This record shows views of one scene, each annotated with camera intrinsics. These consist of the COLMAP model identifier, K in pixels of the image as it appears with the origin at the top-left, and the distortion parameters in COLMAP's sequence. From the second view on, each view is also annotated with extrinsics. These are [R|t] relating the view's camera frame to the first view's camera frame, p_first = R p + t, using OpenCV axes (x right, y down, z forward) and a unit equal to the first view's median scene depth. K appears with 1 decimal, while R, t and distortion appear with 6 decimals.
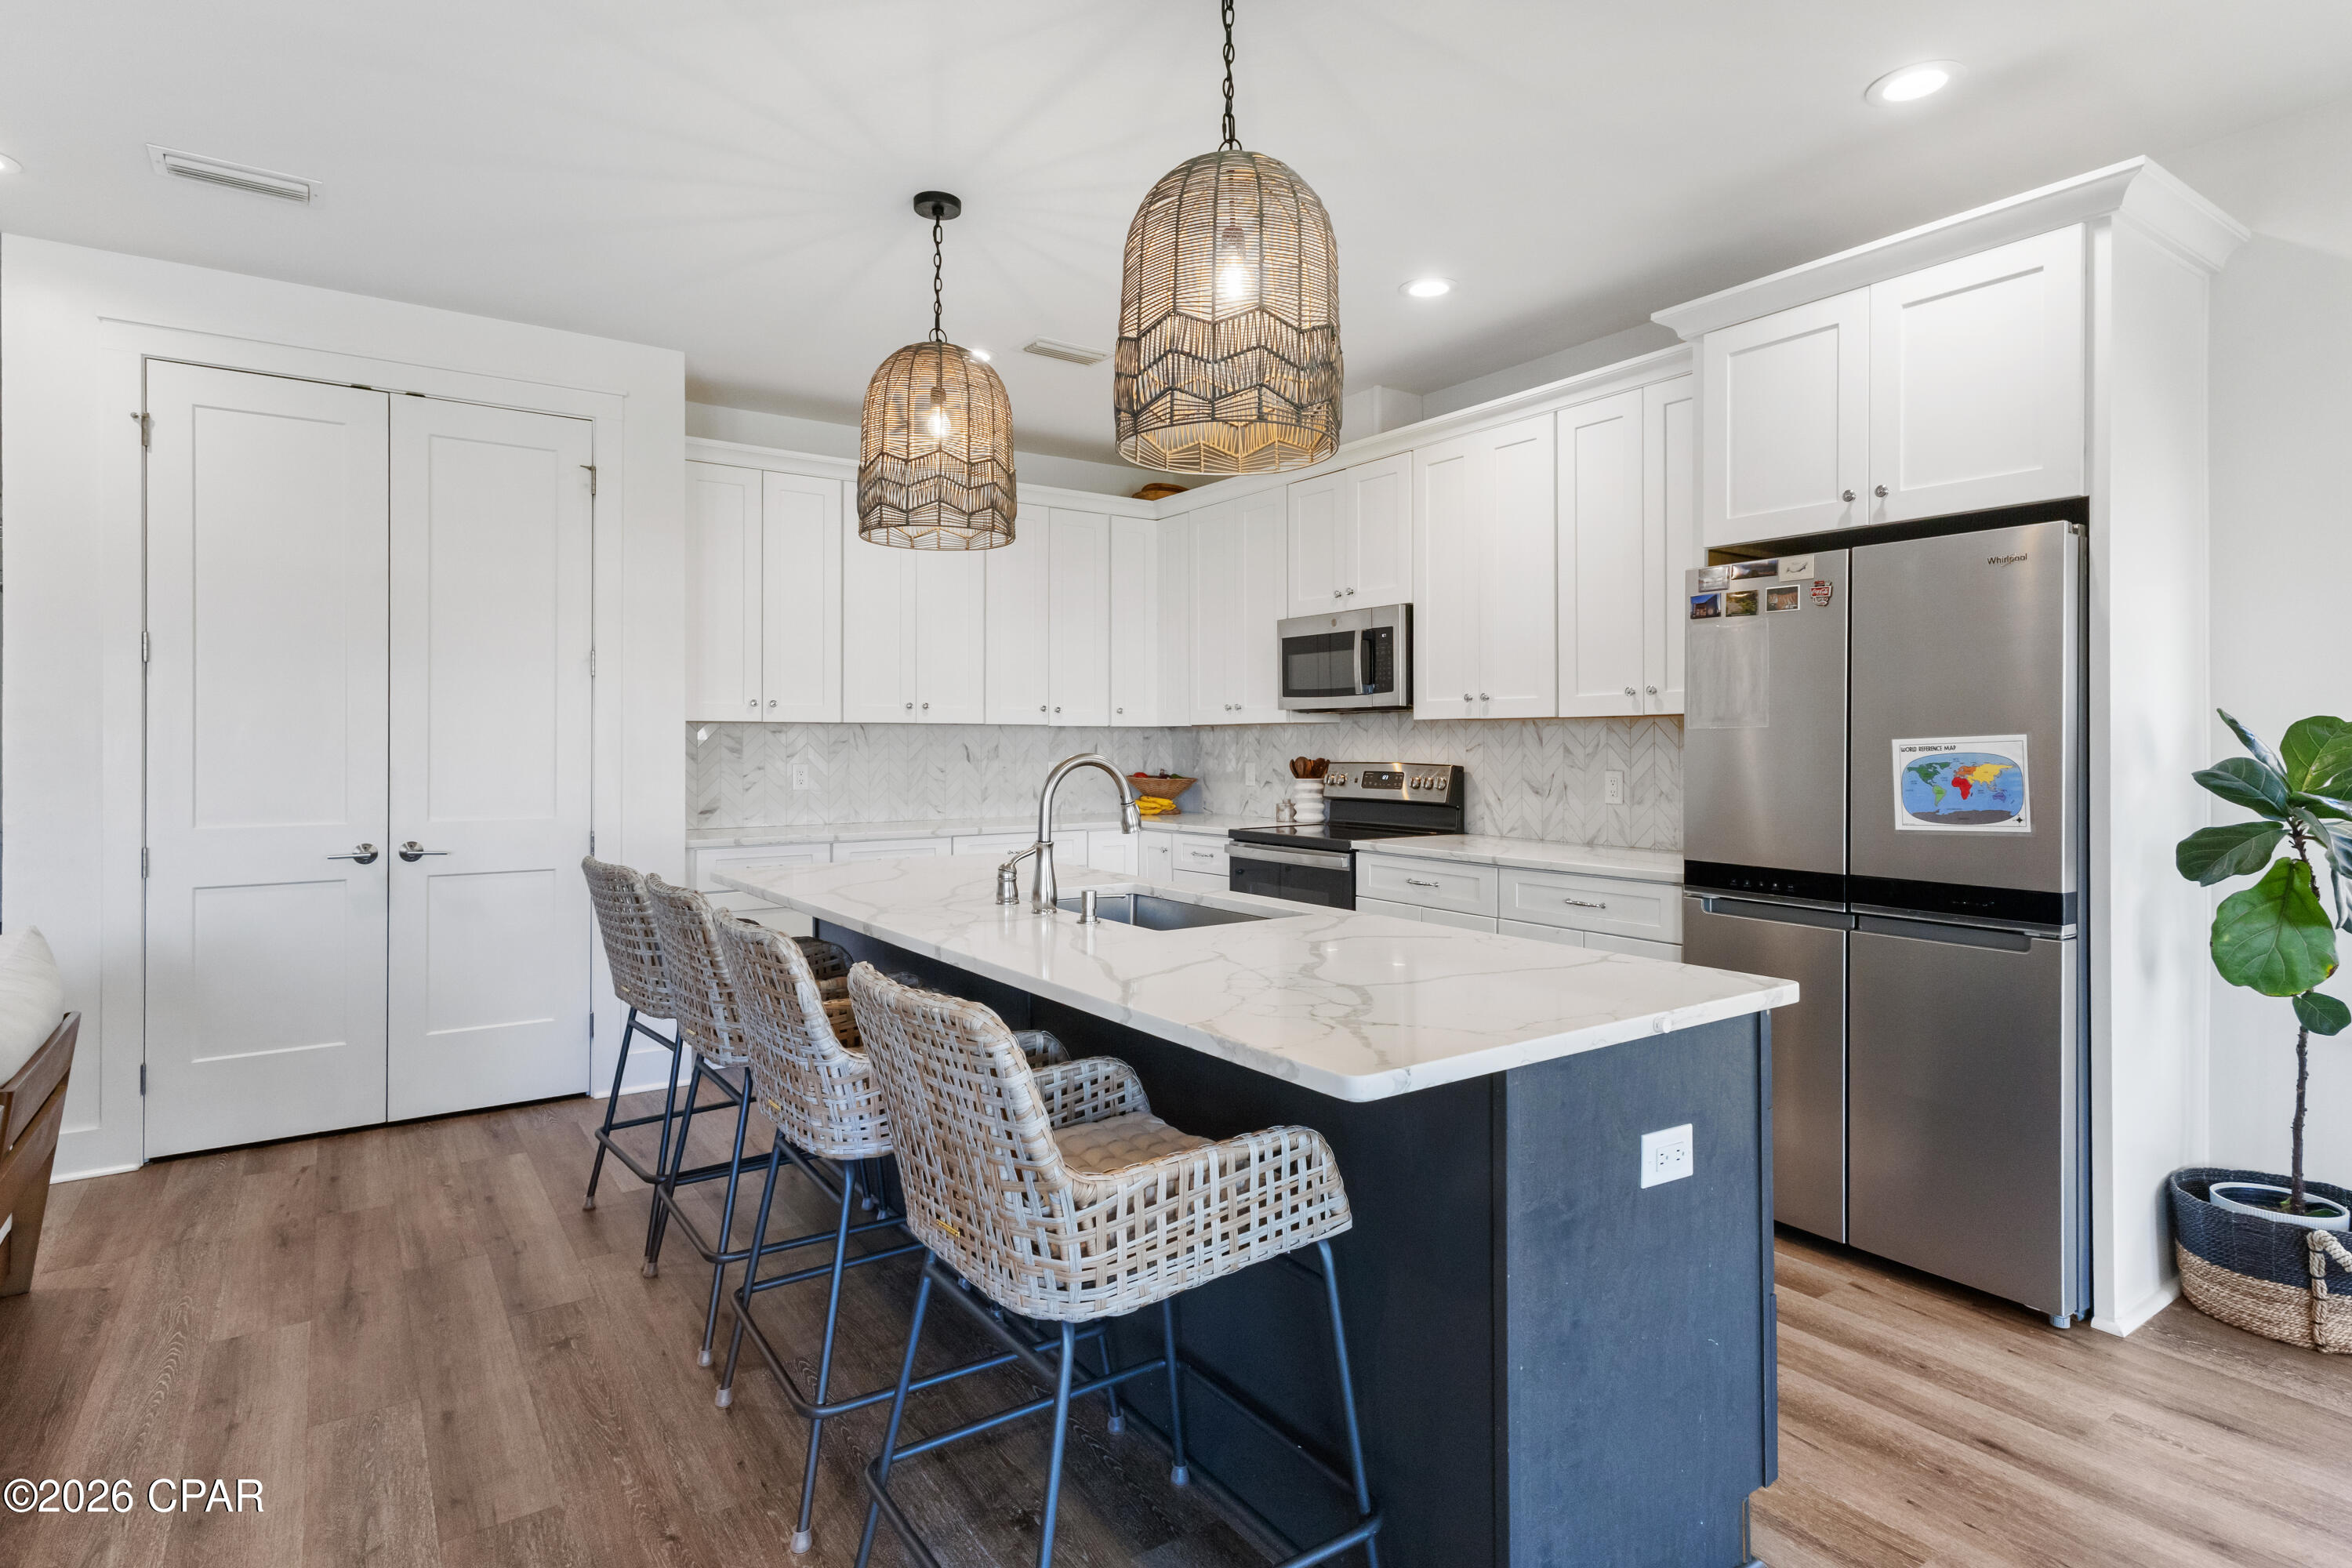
lens RADIAL K [[1207.5, 0, 1170.6], [0, 1207.5, 737.2], [0, 0, 1]] dist [0.027816, -0.000165]
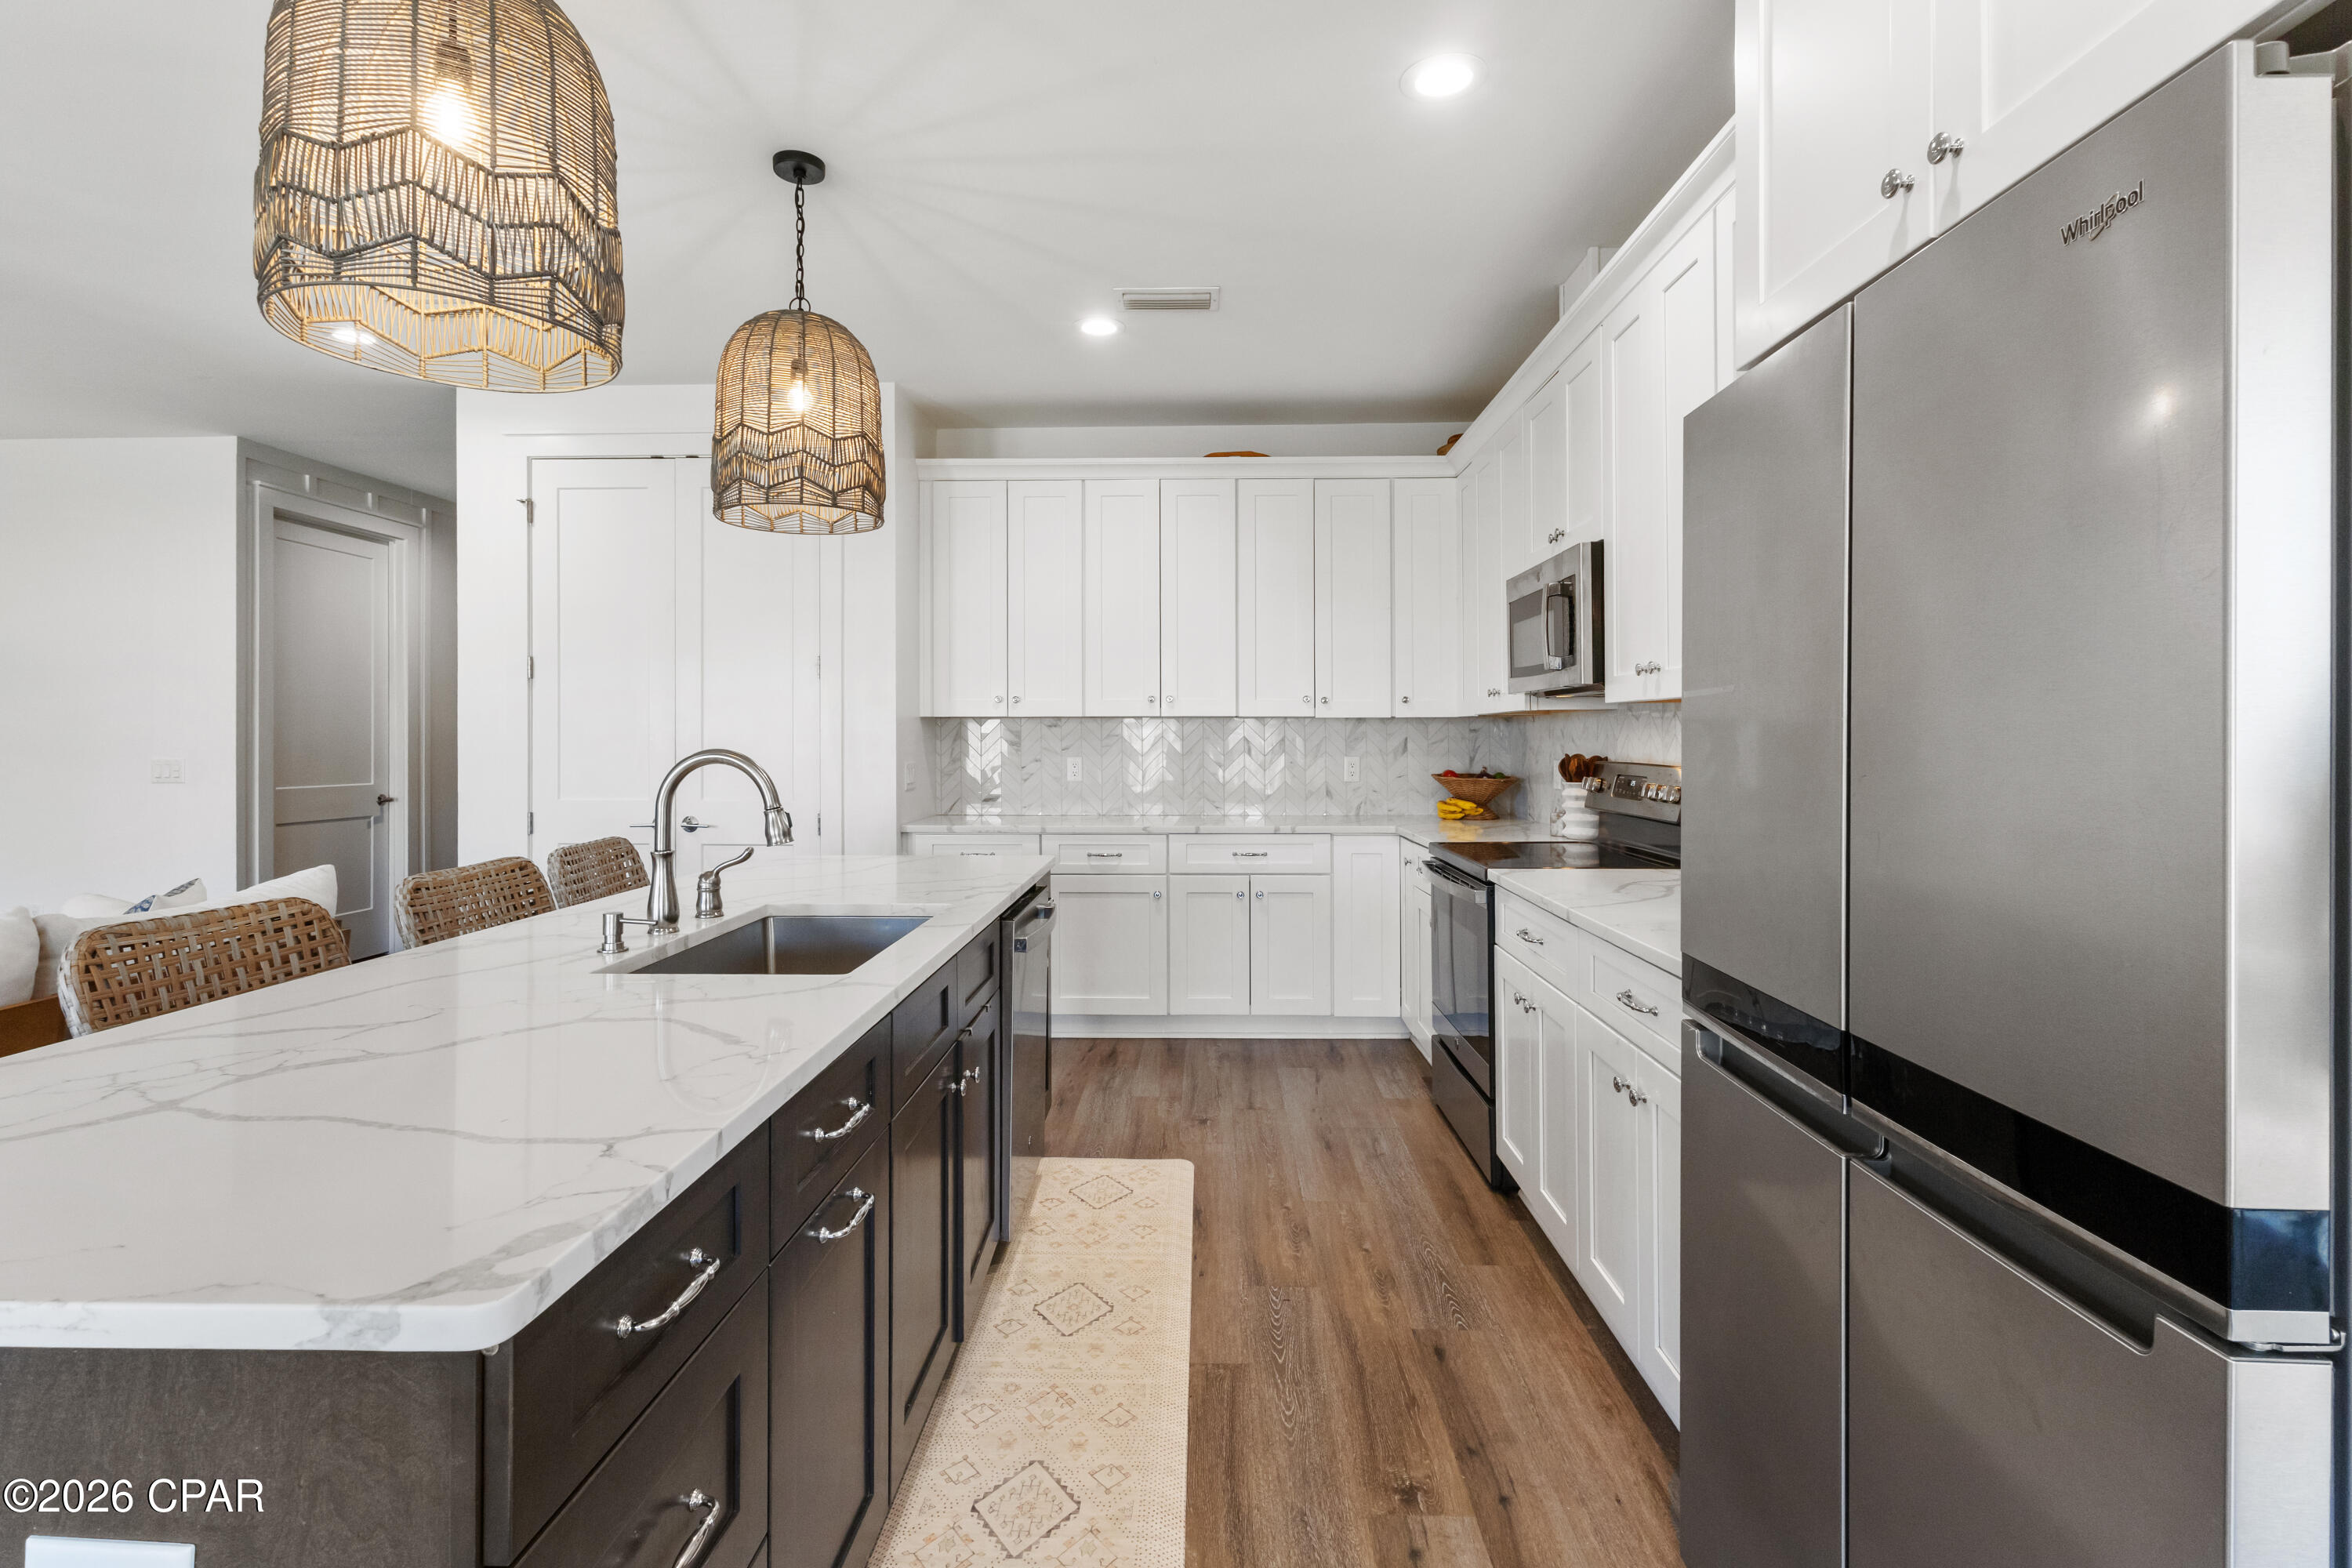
lens RADIAL K [[1087.2, 0, 1182.7], [0, 1087.2, 742.2], [0, 0, 1]] dist [0.002993, 0.000435]
pose [[0.812799, 0.002553, -0.582539, 0.514396], [0.003418, 0.999952, 0.009152, 0.001712], [0.582534, -0.009430, 0.812751, 0.465052]]
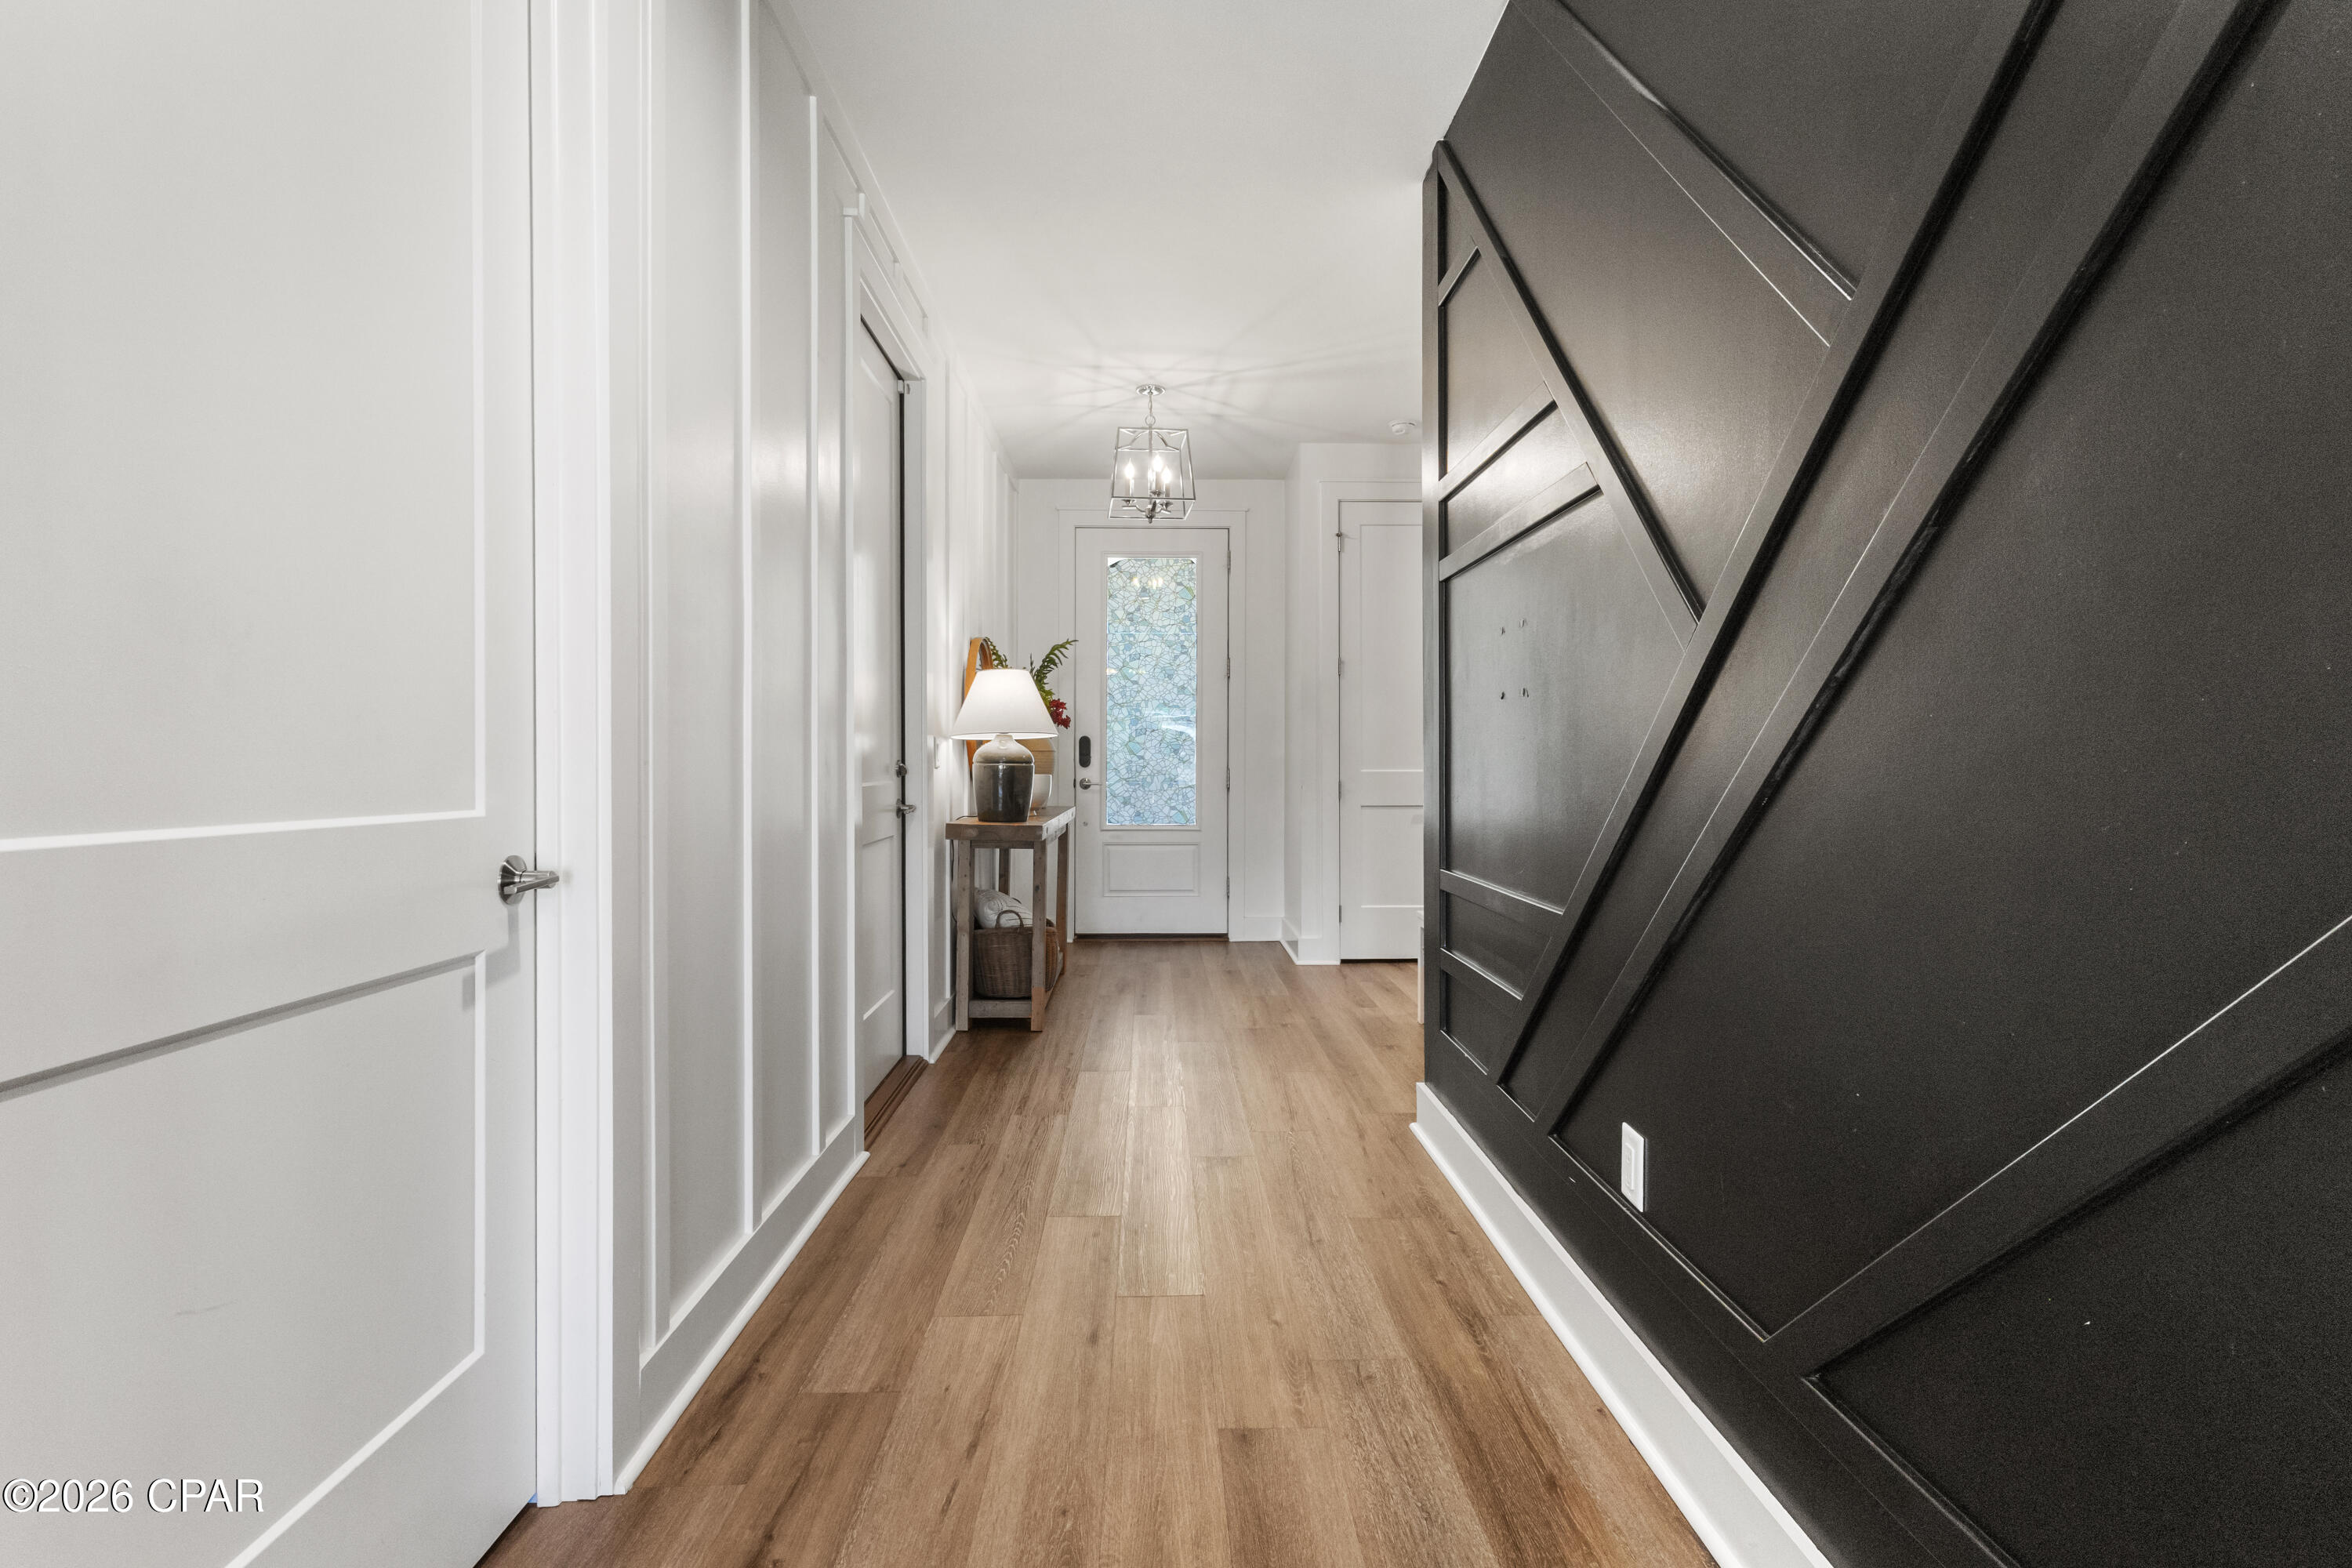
lens RADIAL K [[1087.2, 0, 1182.7], [0, 1087.2, 742.2], [0, 0, 1]] dist [0.002993, 0.000435]
pose [[0.837790, -0.017195, -0.545722, -1.126574], [0.013792, 0.999852, -0.010330, 0.055962], [0.545818, 0.001128, 0.837903, 0.918296]]
